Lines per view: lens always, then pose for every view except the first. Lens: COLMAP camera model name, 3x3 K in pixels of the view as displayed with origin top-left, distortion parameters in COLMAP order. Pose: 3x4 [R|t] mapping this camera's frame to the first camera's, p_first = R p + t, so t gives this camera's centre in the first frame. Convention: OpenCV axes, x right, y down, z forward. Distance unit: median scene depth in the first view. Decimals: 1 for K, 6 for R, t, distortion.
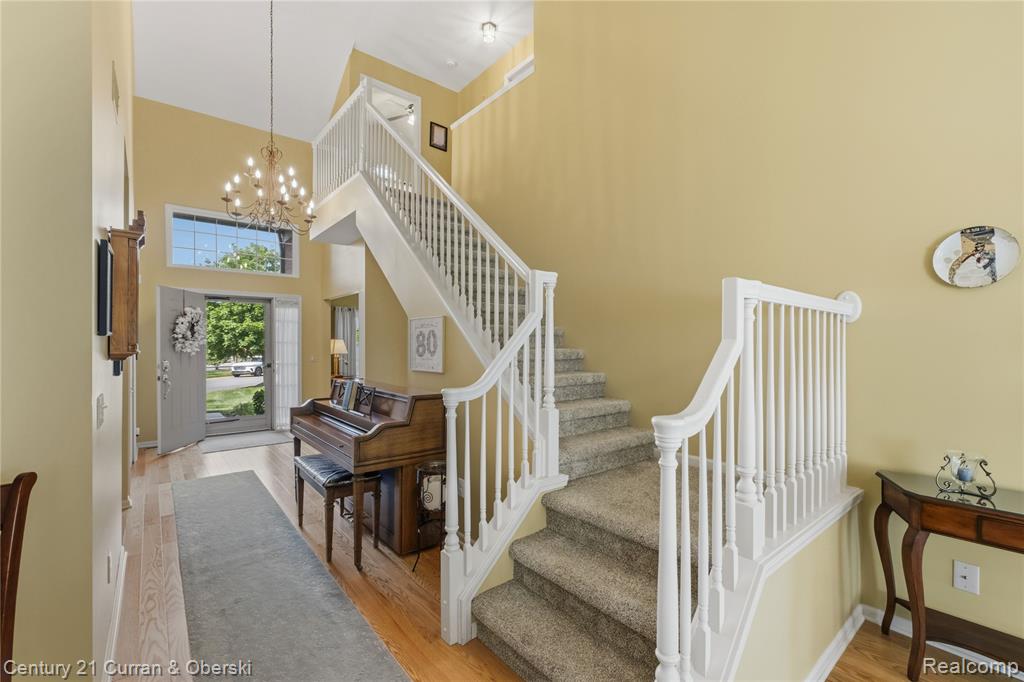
lens RADIAL K [[444.0, 0, 513.0], [0, 444.0, 343.6], [0, 0, 1]] dist [-0.000251, -0.000944]
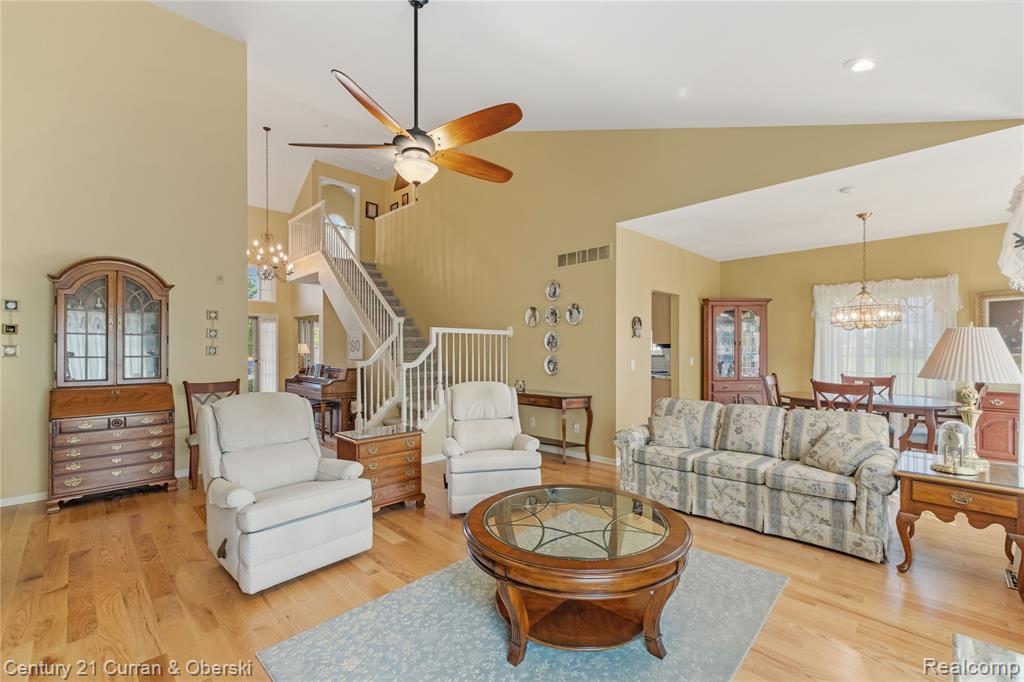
lens RADIAL K [[444.0, 0, 517.0], [0, 444.0, 347.9], [0, 0, 1]] dist [-0.000251, -0.000944]
pose [[0.994846, -0.002862, 0.101357, 0.209575], [0.002639, 0.999994, 0.002336, 0.004414], [-0.101363, -0.002057, 0.994847, -0.692592]]
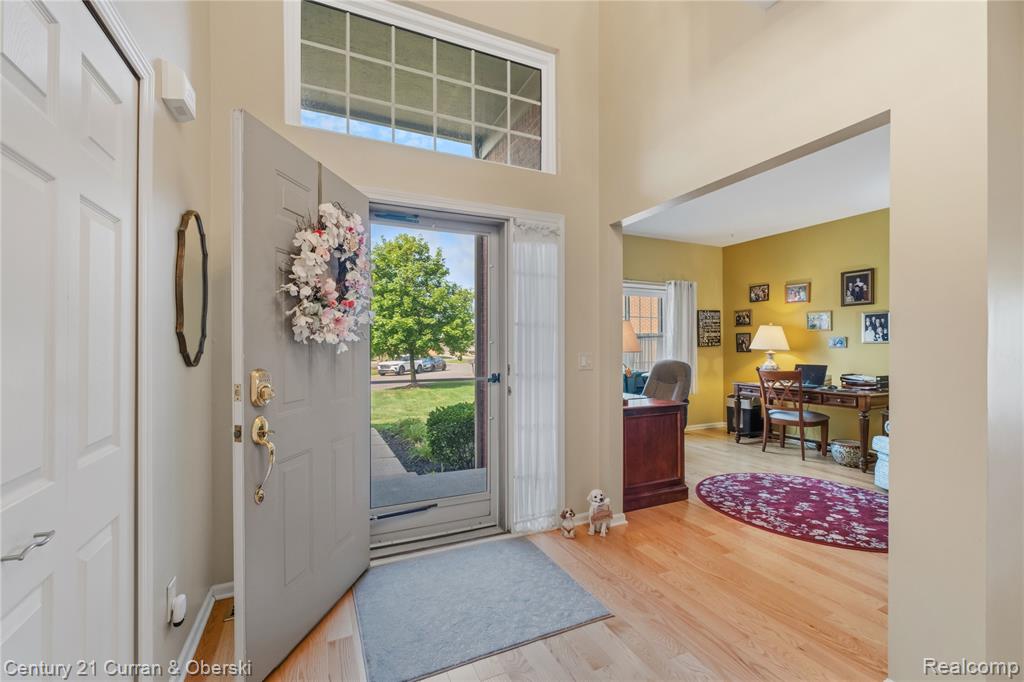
lens RADIAL K [[444.0, 0, 511.0], [0, 444.0, 340.3], [0, 0, 1]] dist [-0.000251, -0.000944]
pose [[0.964553, 0.000437, -0.263889, -0.502339], [-0.002883, 0.999956, -0.008884, 0.018695], [0.263873, 0.009330, 0.964512, 0.700180]]
